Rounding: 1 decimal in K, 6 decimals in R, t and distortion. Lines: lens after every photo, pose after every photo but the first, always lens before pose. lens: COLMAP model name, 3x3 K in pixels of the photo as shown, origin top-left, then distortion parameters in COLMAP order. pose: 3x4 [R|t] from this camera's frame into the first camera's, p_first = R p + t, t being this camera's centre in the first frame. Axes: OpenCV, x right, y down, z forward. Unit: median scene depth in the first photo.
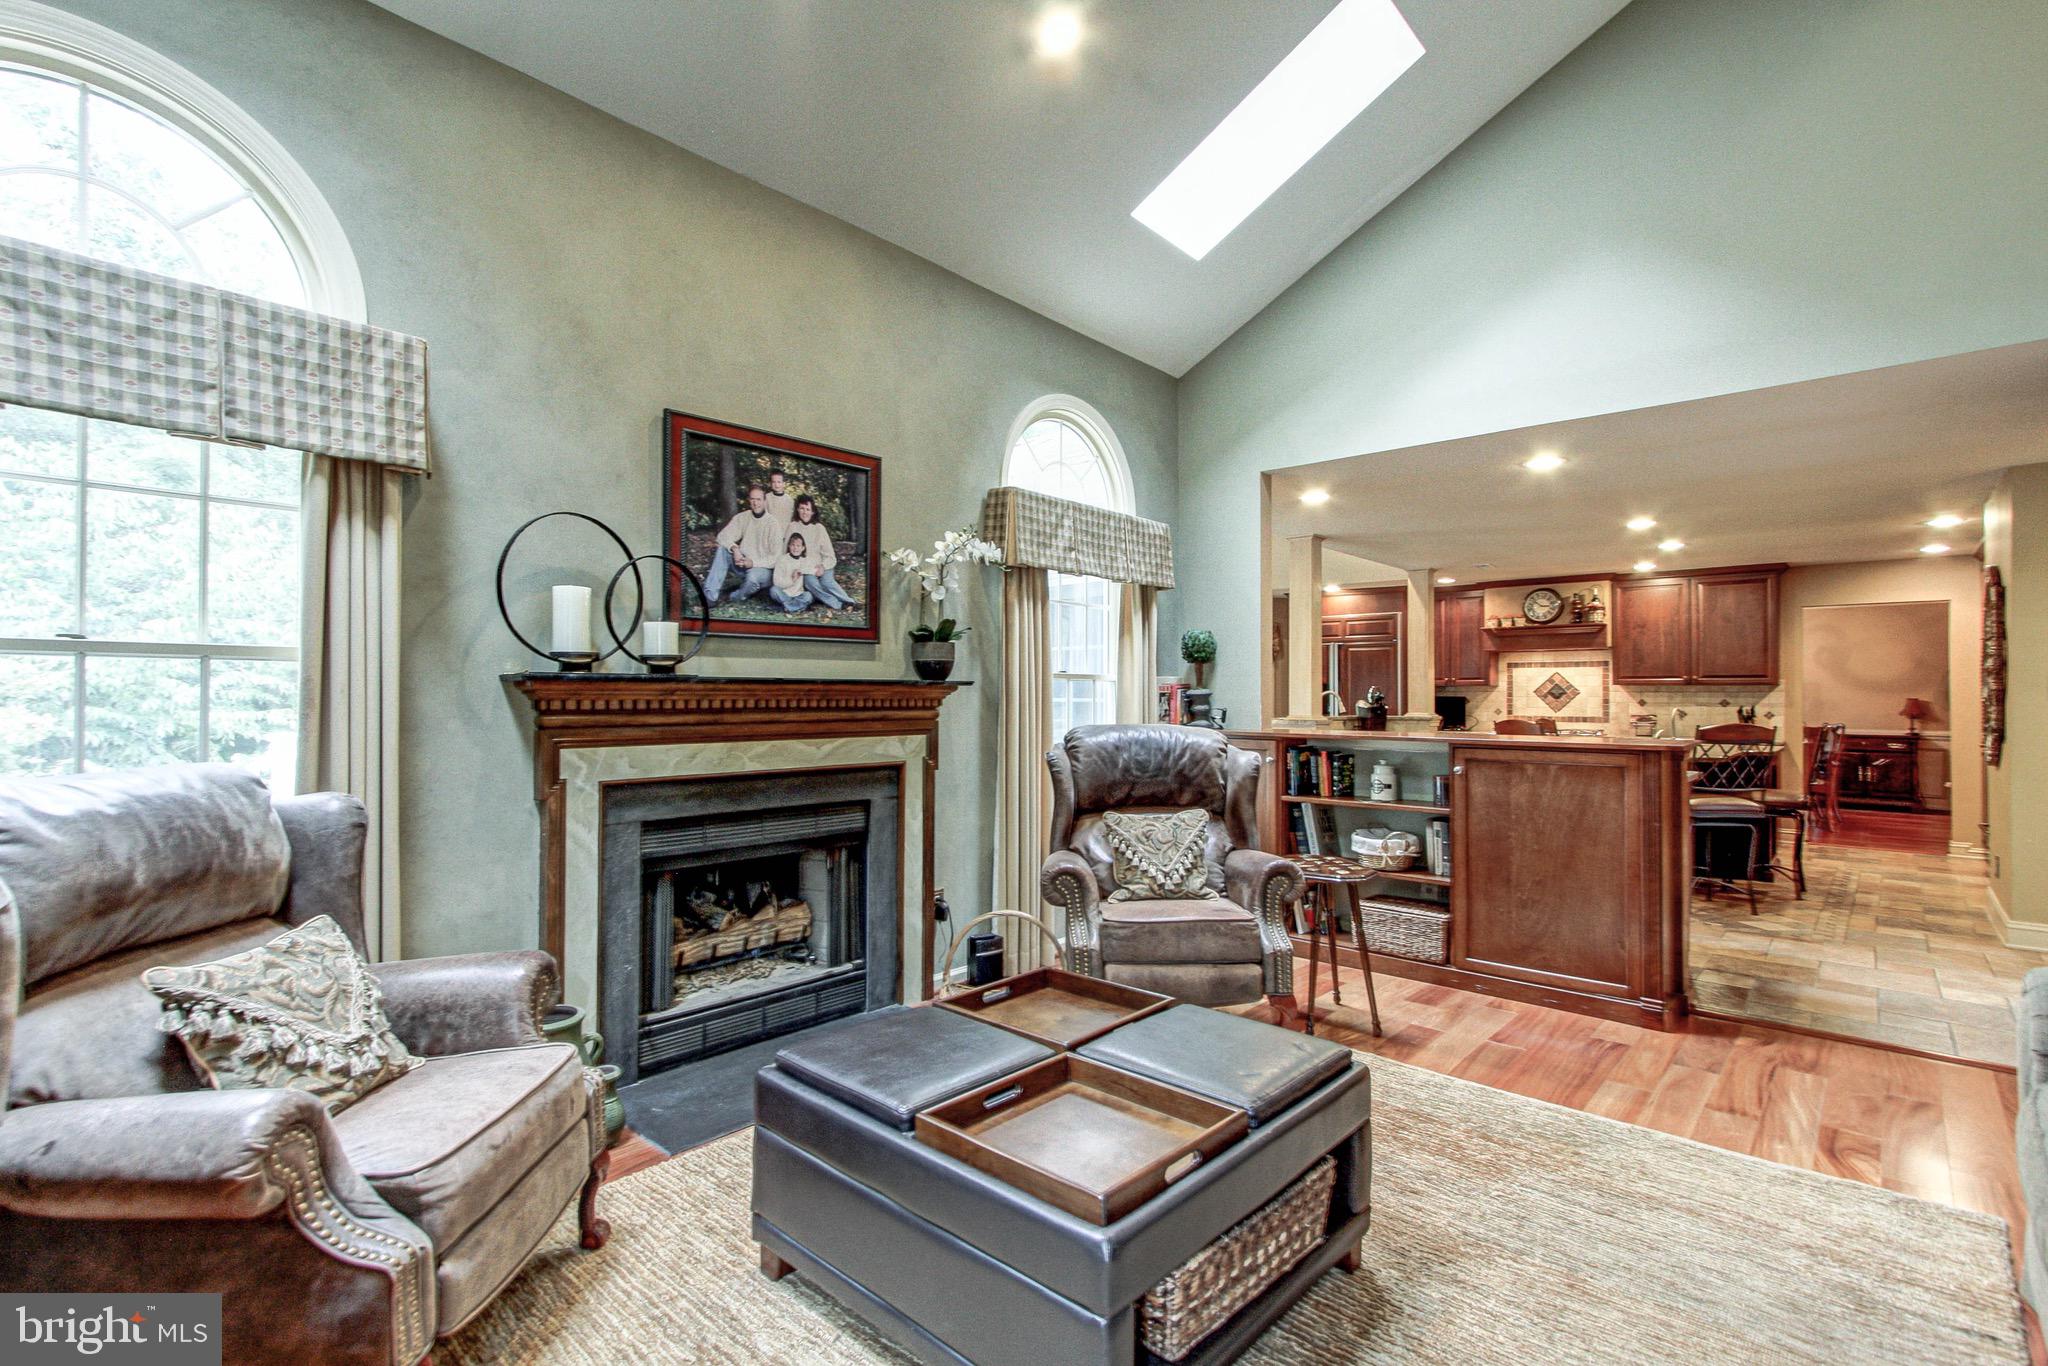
lens RADIAL K [[957.9, 0, 1012.9], [0, 957.9, 682.4], [0, 0, 1]] dist [0.009648, 0.002537]
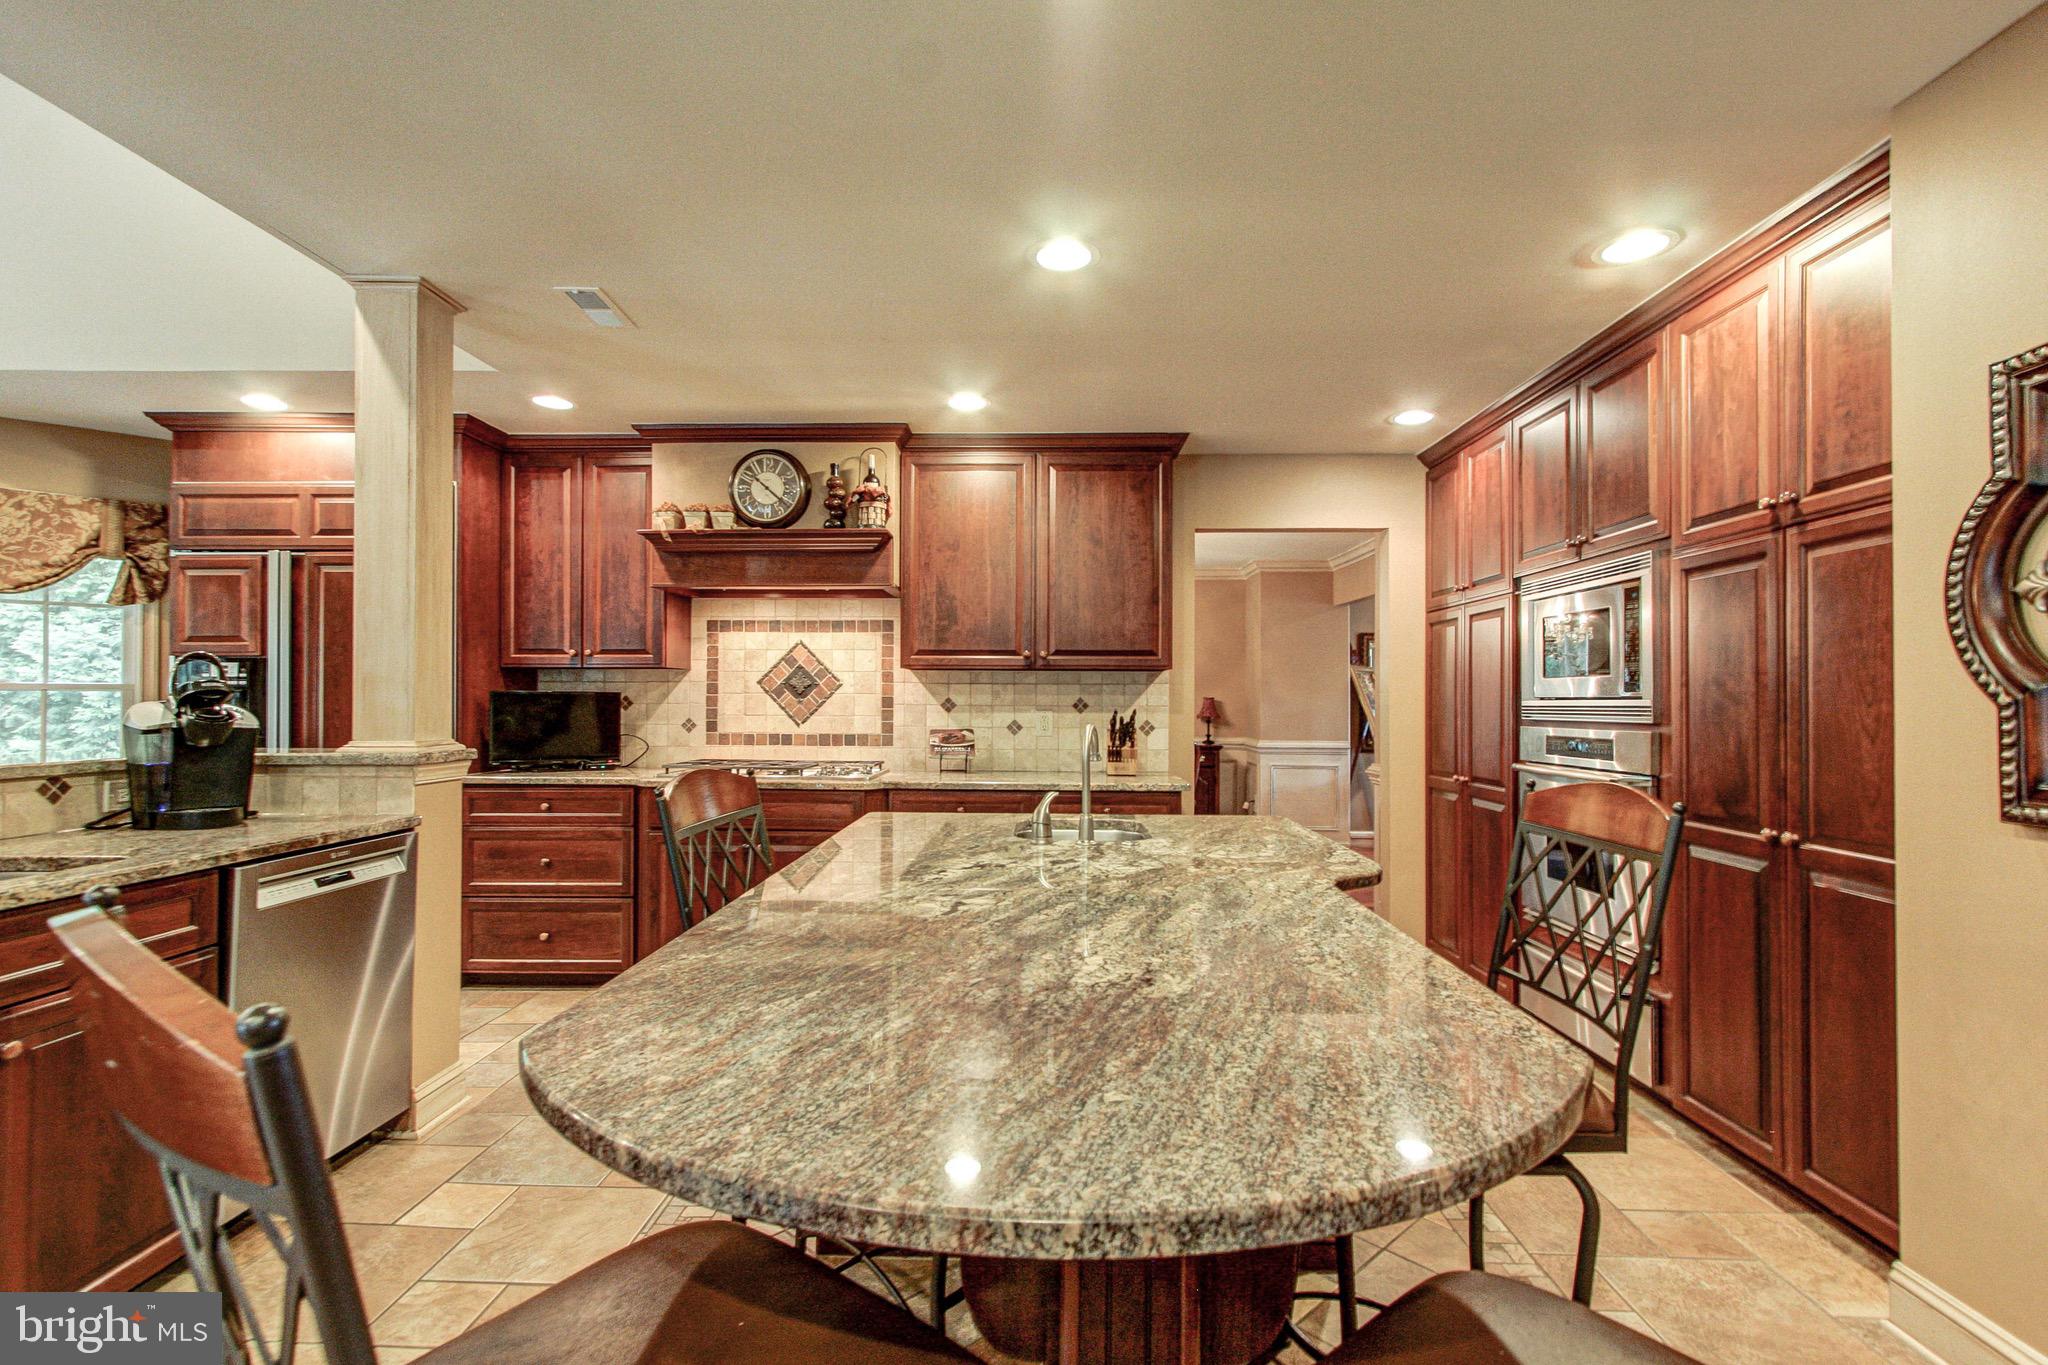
lens RADIAL K [[957.9, 0, 1013.9], [0, 957.9, 689.4], [0, 0, 1]] dist [0.009648, 0.002537]
pose [[0.767669, 0.006265, 0.640816, 0.355449], [-0.010283, 0.999944, 0.002542, 0.011229], [-0.640765, -0.008541, 0.767690, 0.587632]]
